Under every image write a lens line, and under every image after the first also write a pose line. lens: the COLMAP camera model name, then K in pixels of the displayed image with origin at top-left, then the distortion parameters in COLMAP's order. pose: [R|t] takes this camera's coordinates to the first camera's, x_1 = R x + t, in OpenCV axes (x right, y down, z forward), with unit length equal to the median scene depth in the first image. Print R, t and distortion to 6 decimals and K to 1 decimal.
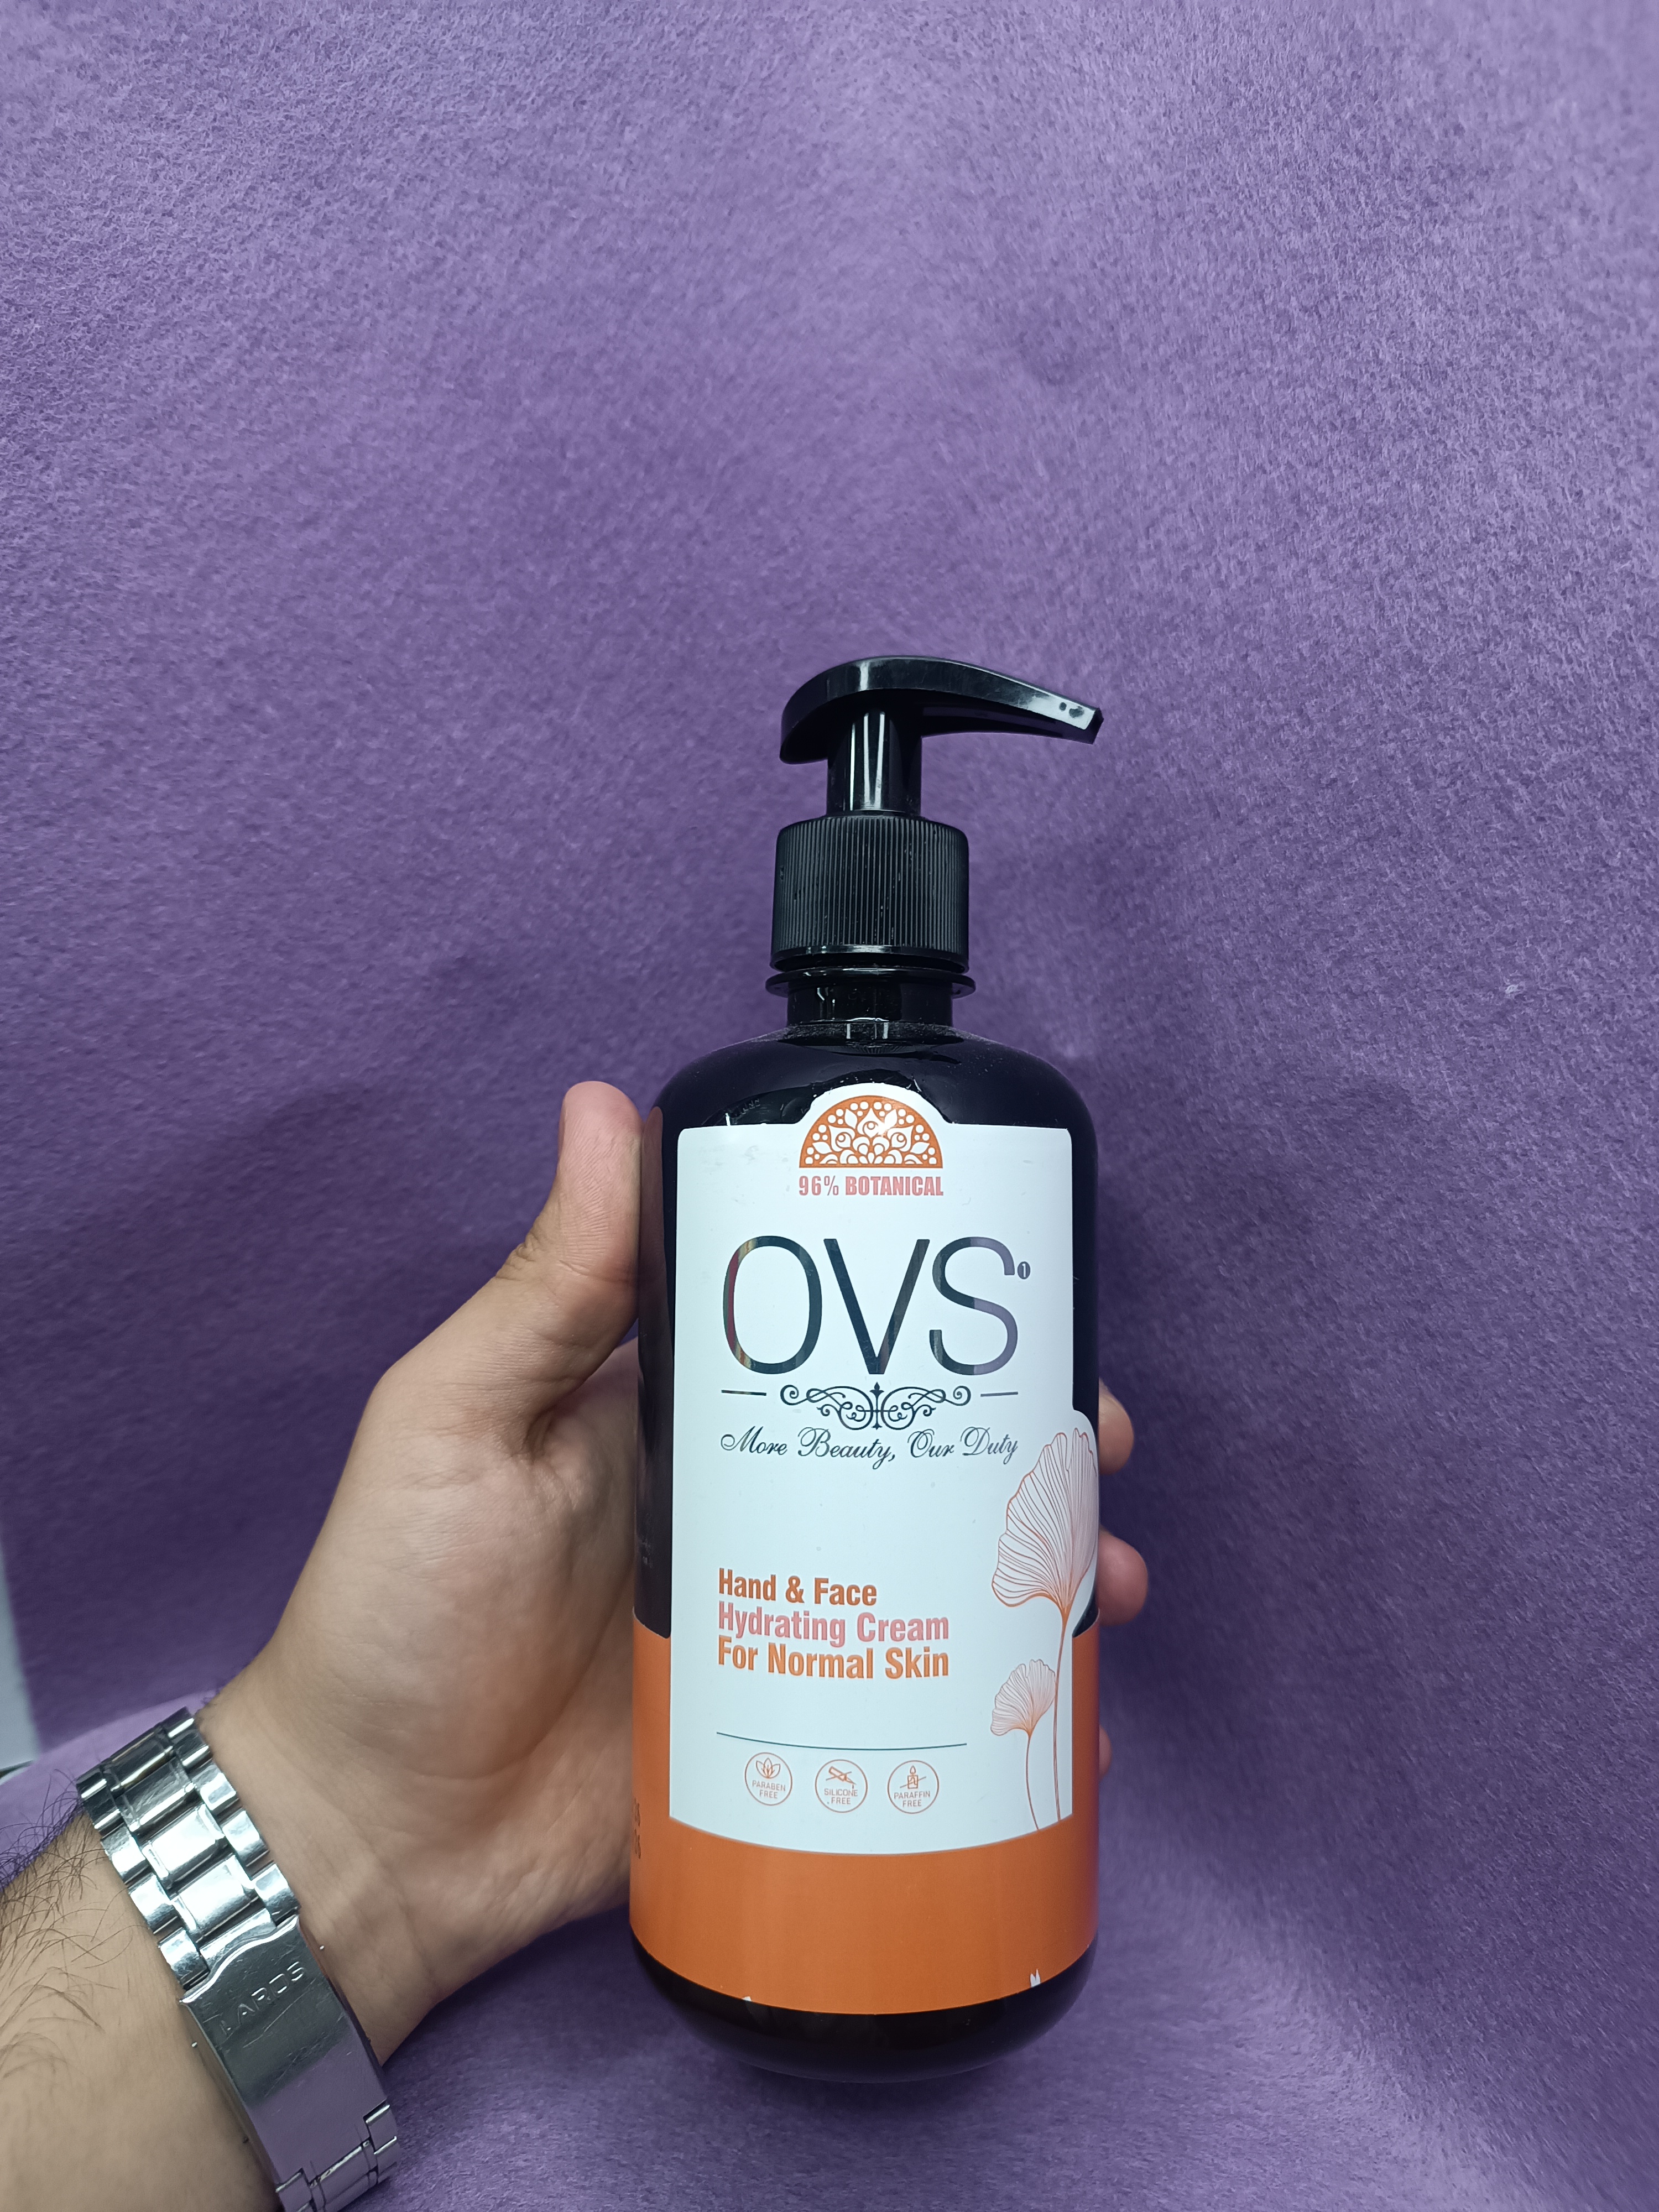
lens RADIAL K [[1754.0, 0, 802.0], [0, 1754.0, 1159.1], [0, 0, 1]] dist [-0.031595, 0.001389]
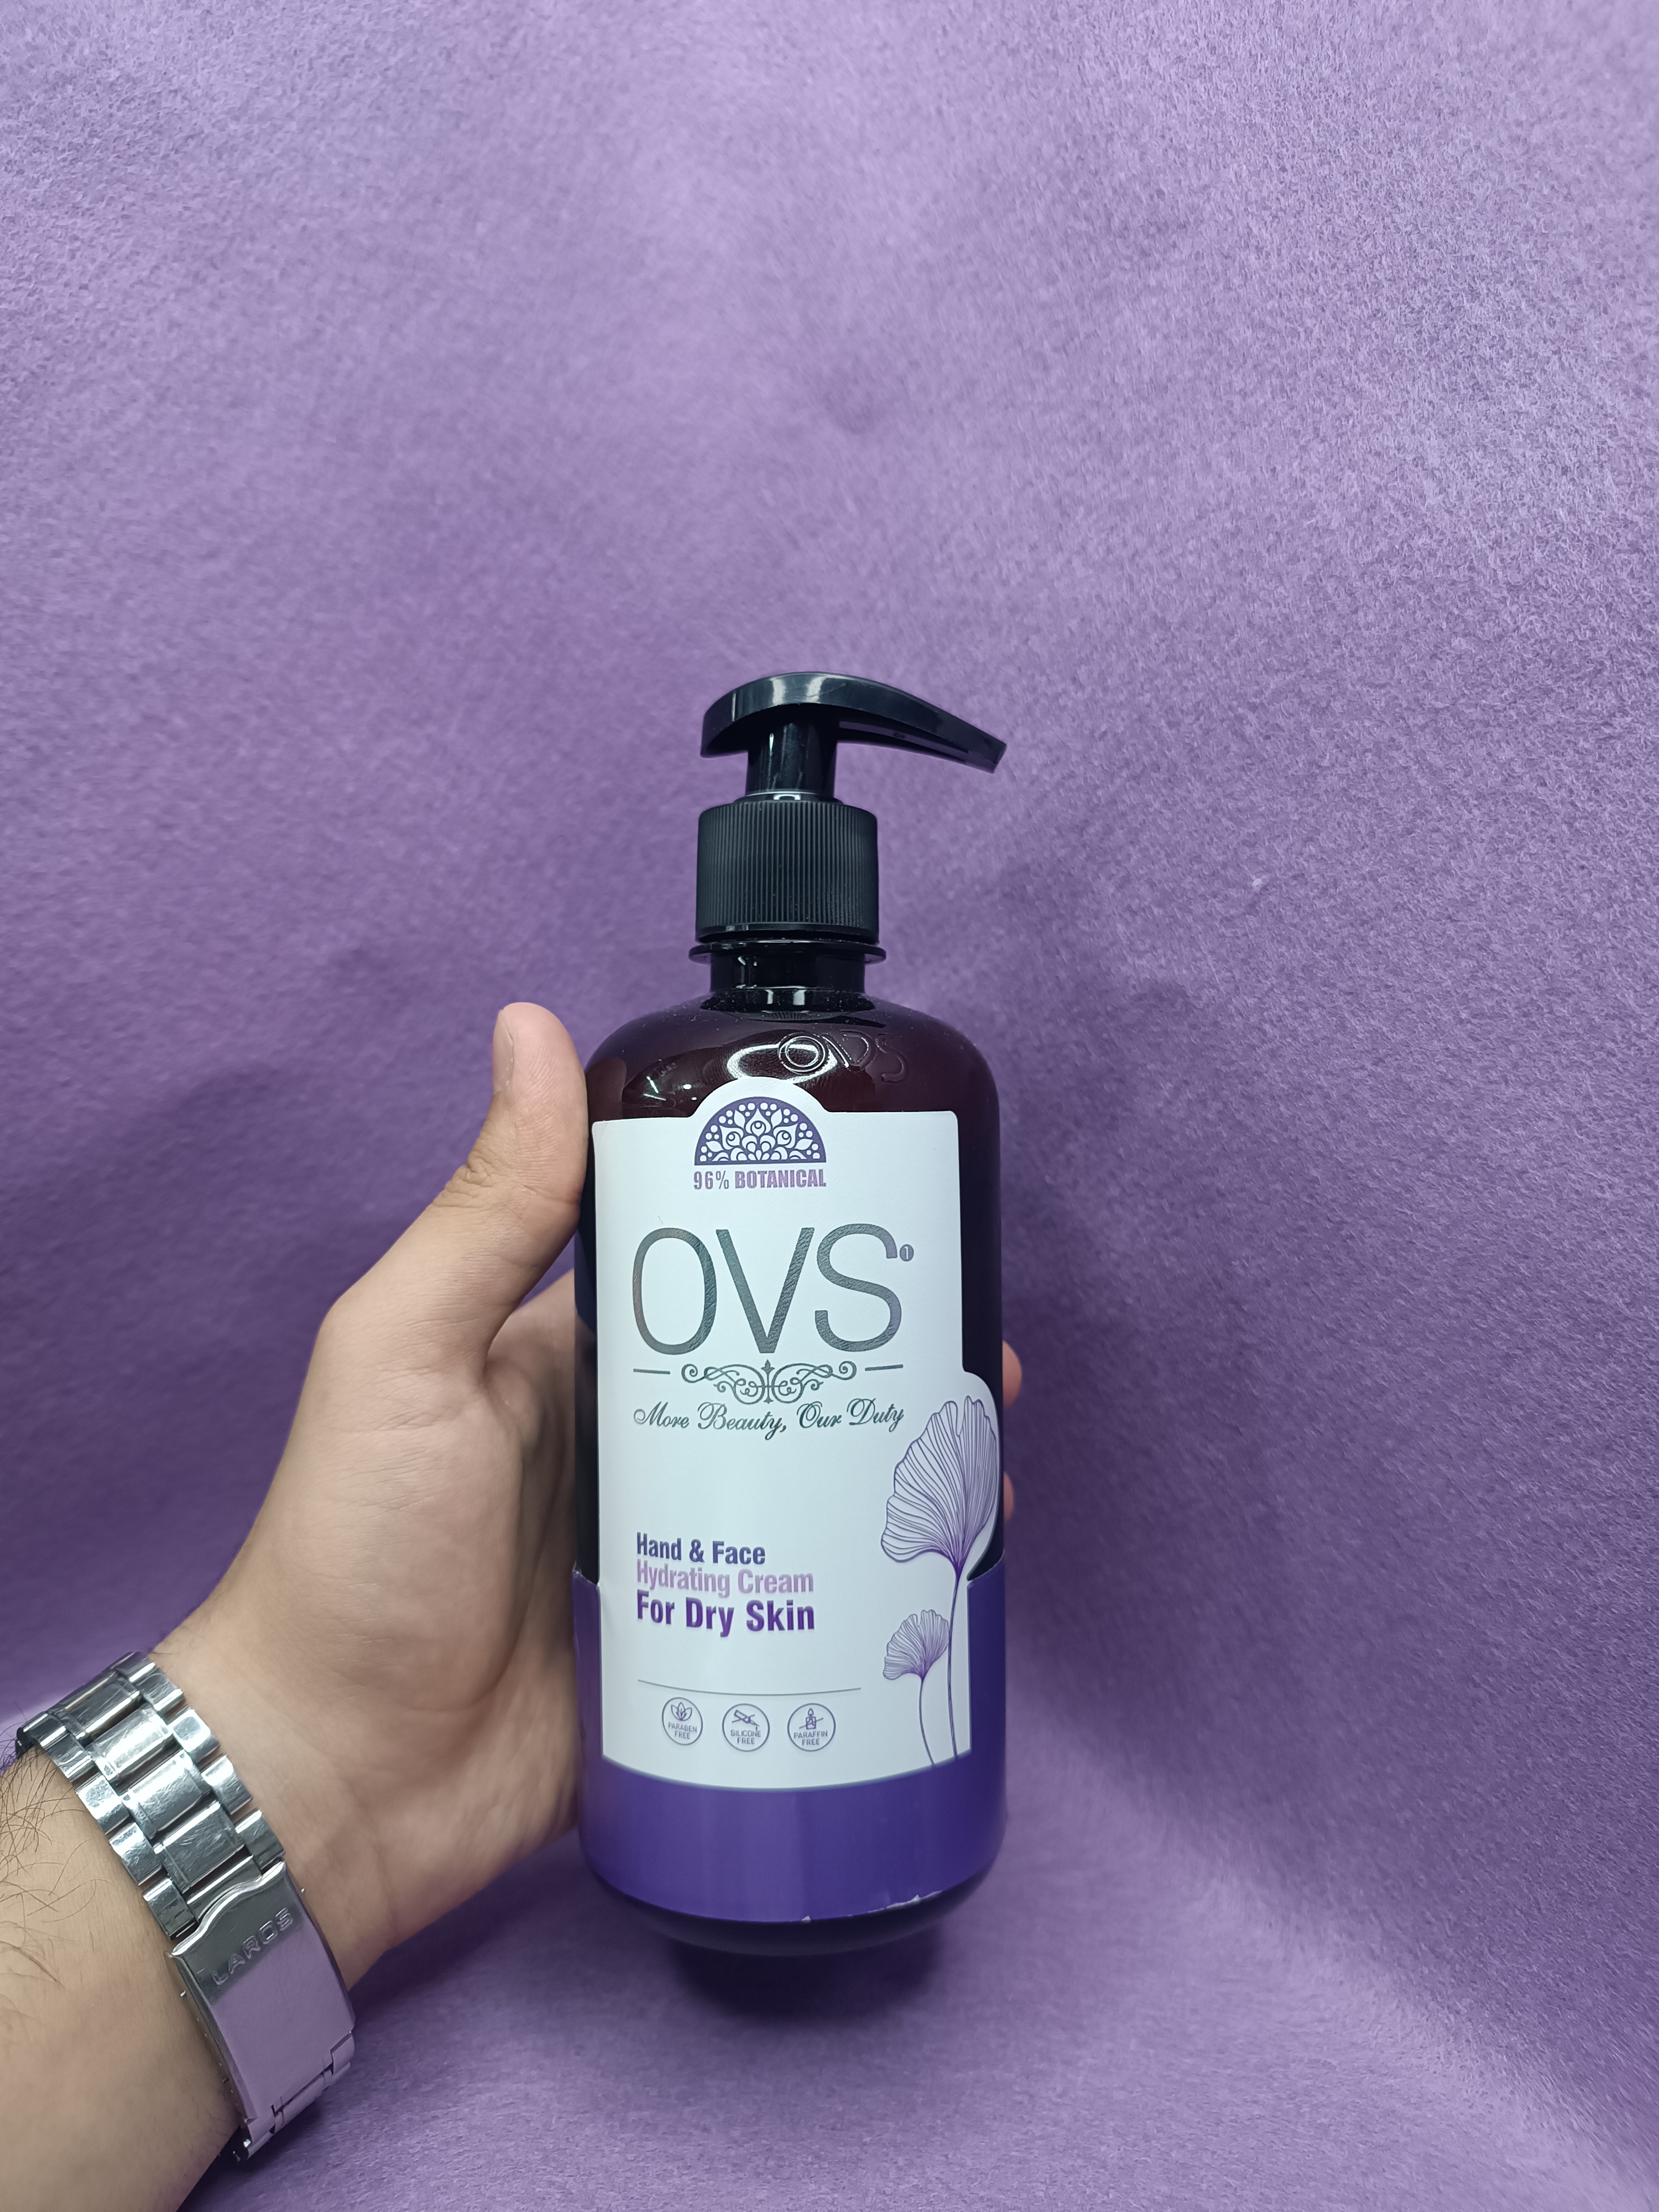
lens RADIAL K [[1754.0, 0, 817.9], [0, 1754.0, 1162.6], [0, 0, 1]] dist [-0.031595, 0.001389]
pose [[0.995479, -0.051233, 0.079985, 0.000552], [0.057594, 0.995181, -0.079359, 0.141346], [-0.075534, 0.083607, 0.993632, -0.125364]]
